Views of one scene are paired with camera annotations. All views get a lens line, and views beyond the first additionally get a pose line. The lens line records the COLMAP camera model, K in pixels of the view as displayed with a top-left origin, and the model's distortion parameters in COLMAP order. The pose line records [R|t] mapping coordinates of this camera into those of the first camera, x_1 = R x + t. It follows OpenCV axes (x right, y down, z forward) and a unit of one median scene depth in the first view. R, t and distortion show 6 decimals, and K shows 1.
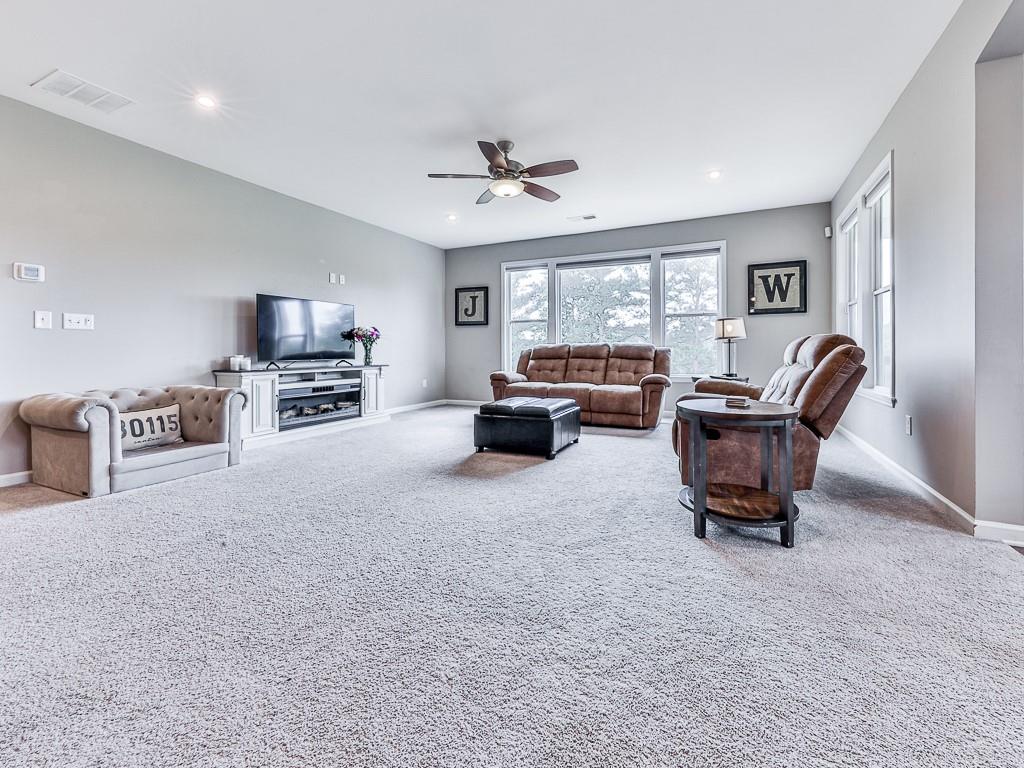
lens RADIAL K [[429.4, 0, 539.1], [0, 429.4, 356.0], [0, 0, 1]] dist [0.002454, 0.000267]
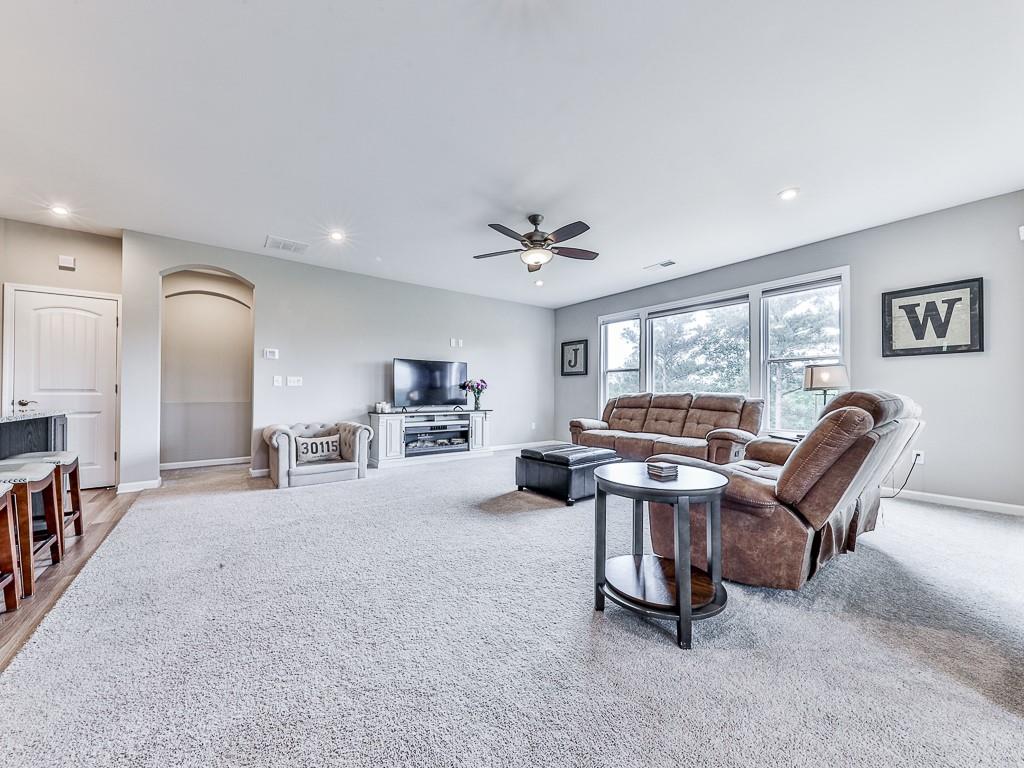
lens RADIAL K [[388.5, 0, 510.9], [0, 388.5, 395.6], [0, 0, 1]] dist [0.001491, -0.000099]
pose [[0.874579, 0.006509, -0.484839, 0.256802], [-0.010119, 0.999937, -0.004829, -0.017518], [0.484777, 0.009129, 0.874590, 0.064087]]
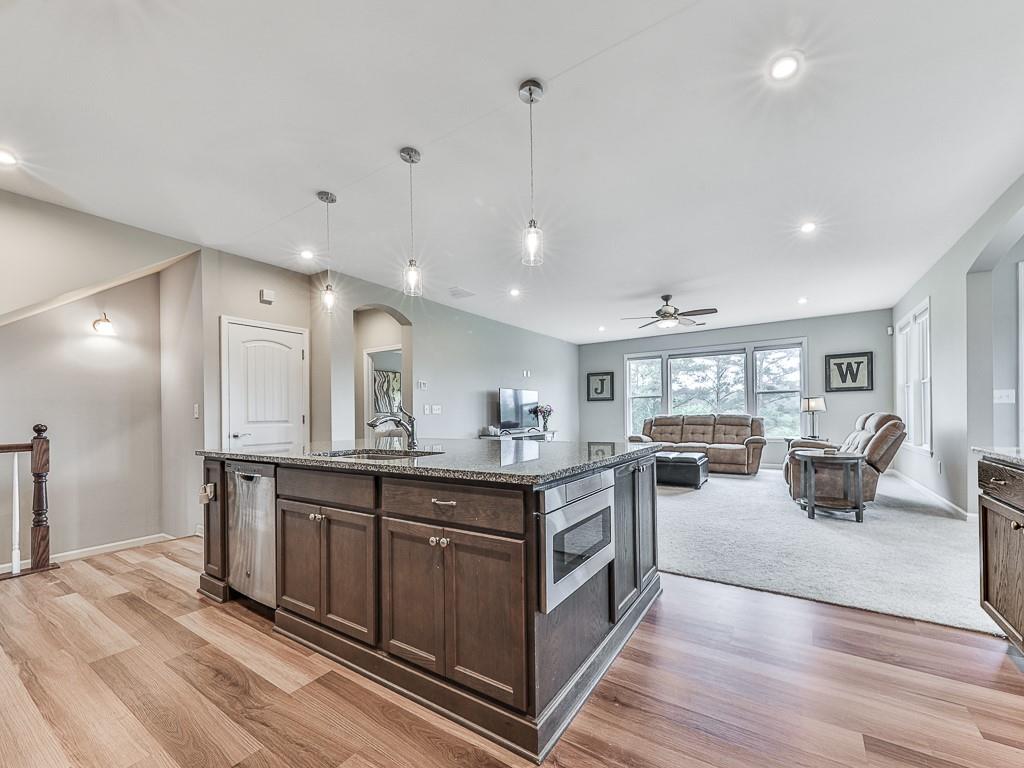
lens RADIAL K [[414.1, 0, 528.0], [0, 414.1, 420.3], [0, 0, 1]] dist [0.000723, -0.000201]
pose [[0.989285, -0.009645, -0.145678, -0.266852], [0.010465, 0.999933, 0.004864, -0.025237], [0.145622, -0.006336, 0.989320, -0.454589]]
